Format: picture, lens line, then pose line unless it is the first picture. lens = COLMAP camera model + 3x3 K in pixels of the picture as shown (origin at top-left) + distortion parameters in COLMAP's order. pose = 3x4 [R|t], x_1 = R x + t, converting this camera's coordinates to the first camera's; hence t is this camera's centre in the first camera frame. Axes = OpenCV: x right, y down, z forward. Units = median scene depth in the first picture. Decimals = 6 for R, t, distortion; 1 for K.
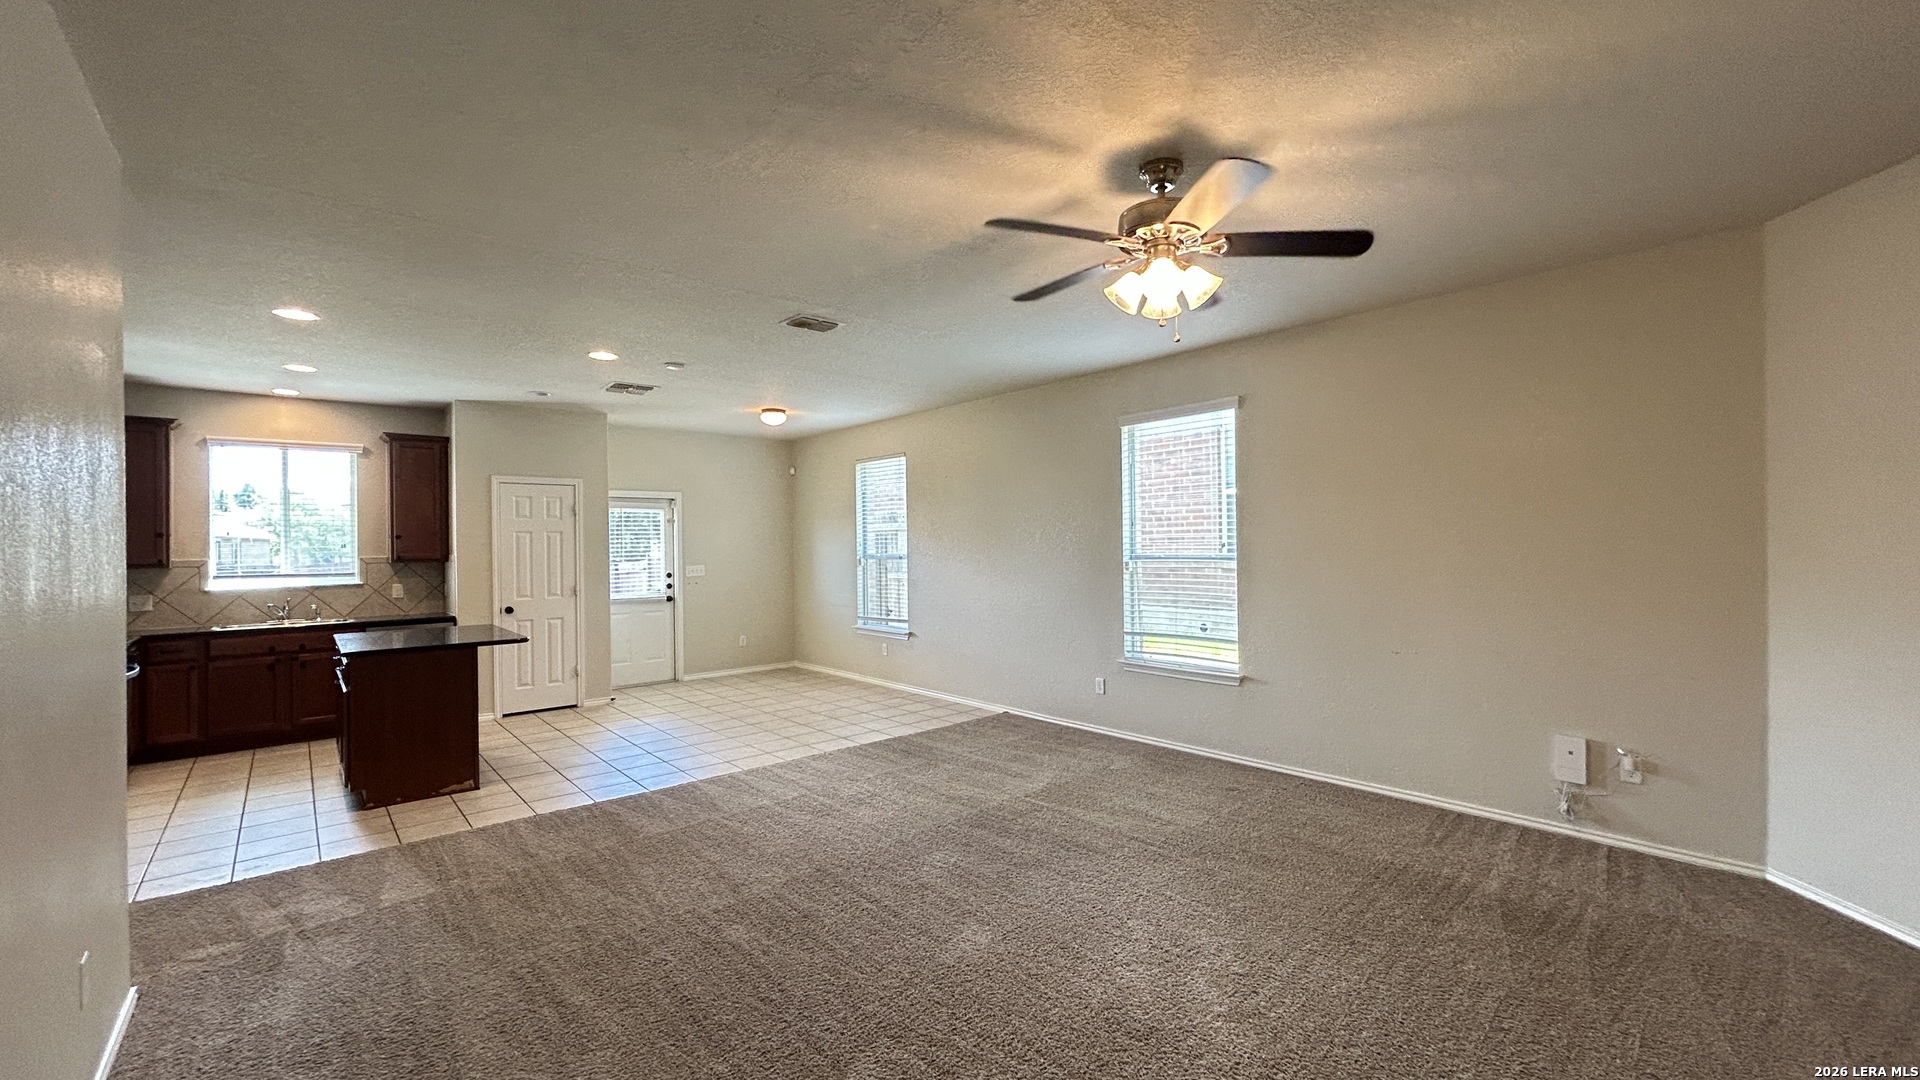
lens RADIAL K [[771.2, 0, 960.0], [0, 771.2, 540.0], [0, 0, 1]] dist [0.000452, 0.000142]
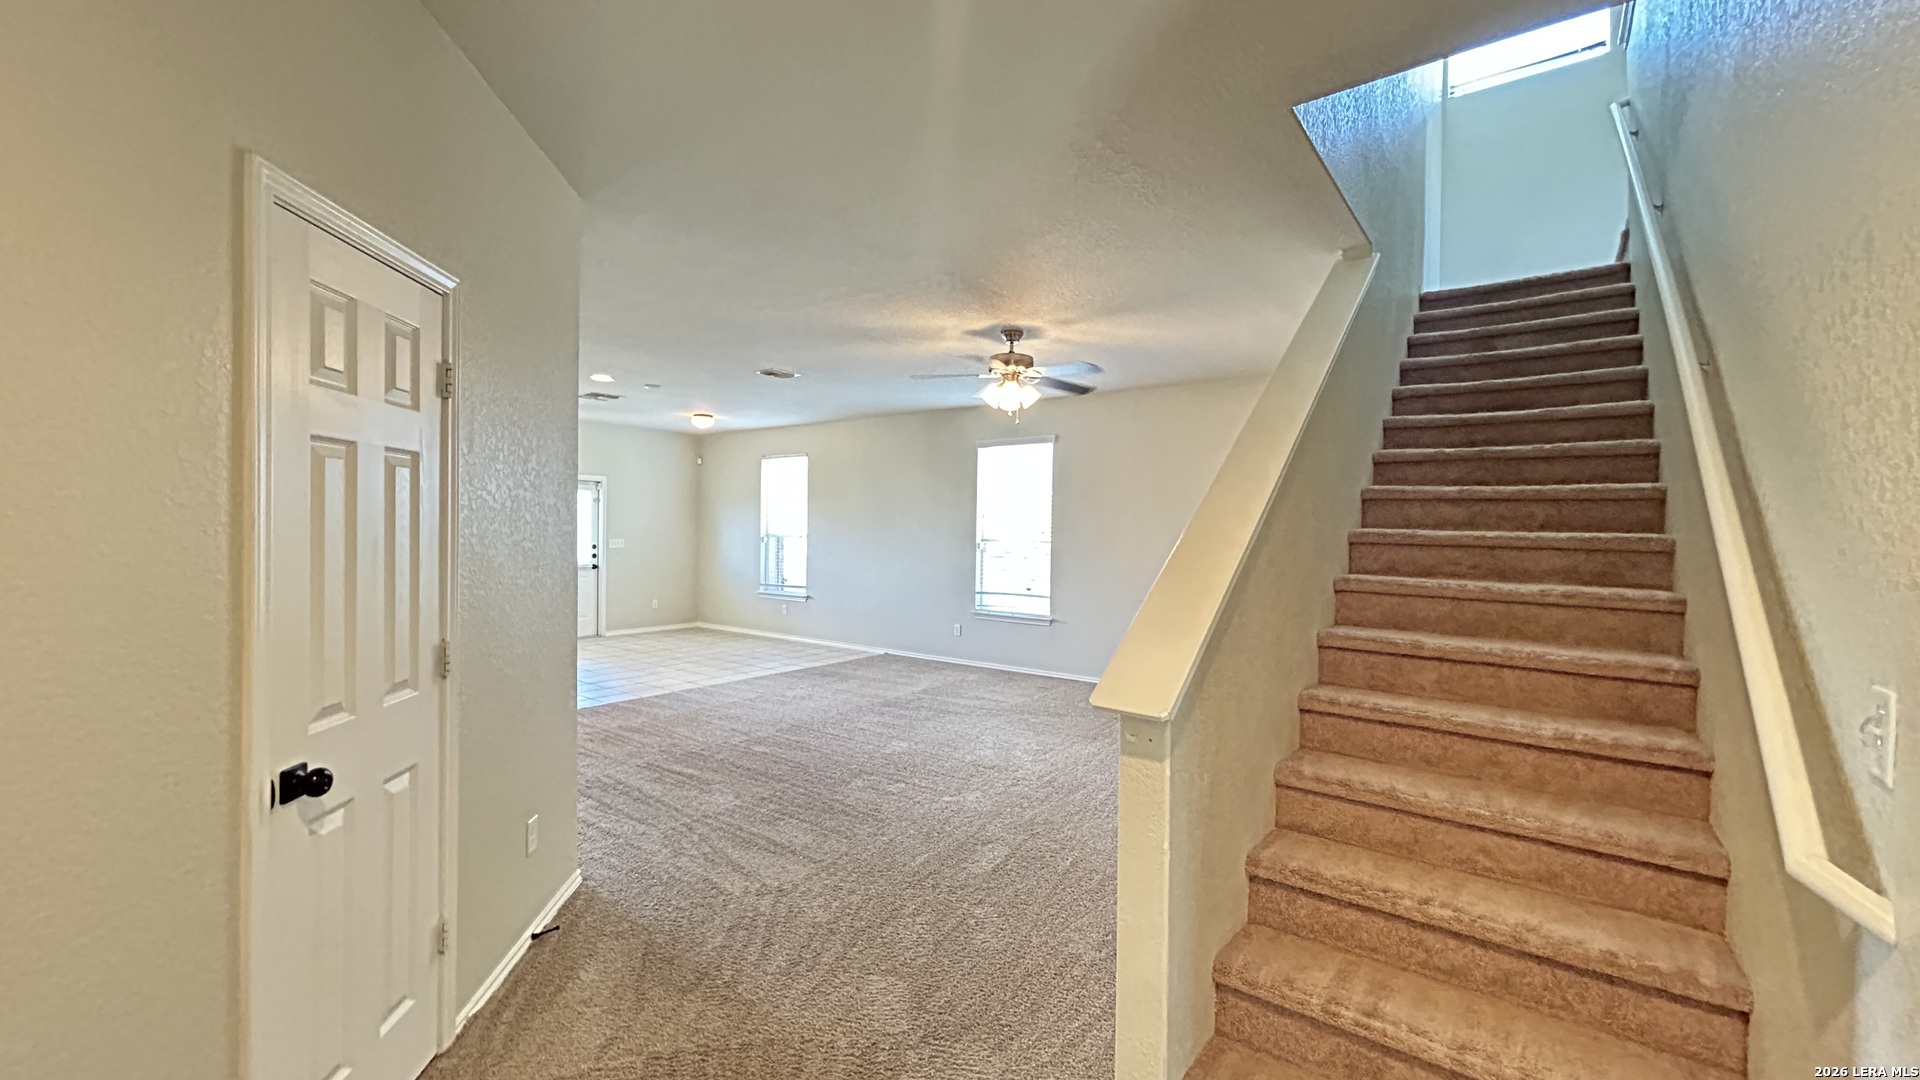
lens RADIAL K [[771.2, 0, 960.0], [0, 771.2, 540.0], [0, 0, 1]] dist [0.000452, 0.000142]
pose [[0.977974, 0.026158, 0.207083, -0.100630], [-0.029874, 0.999444, 0.014836, 0.002161], [-0.206579, -0.020696, 0.978211, -0.346621]]
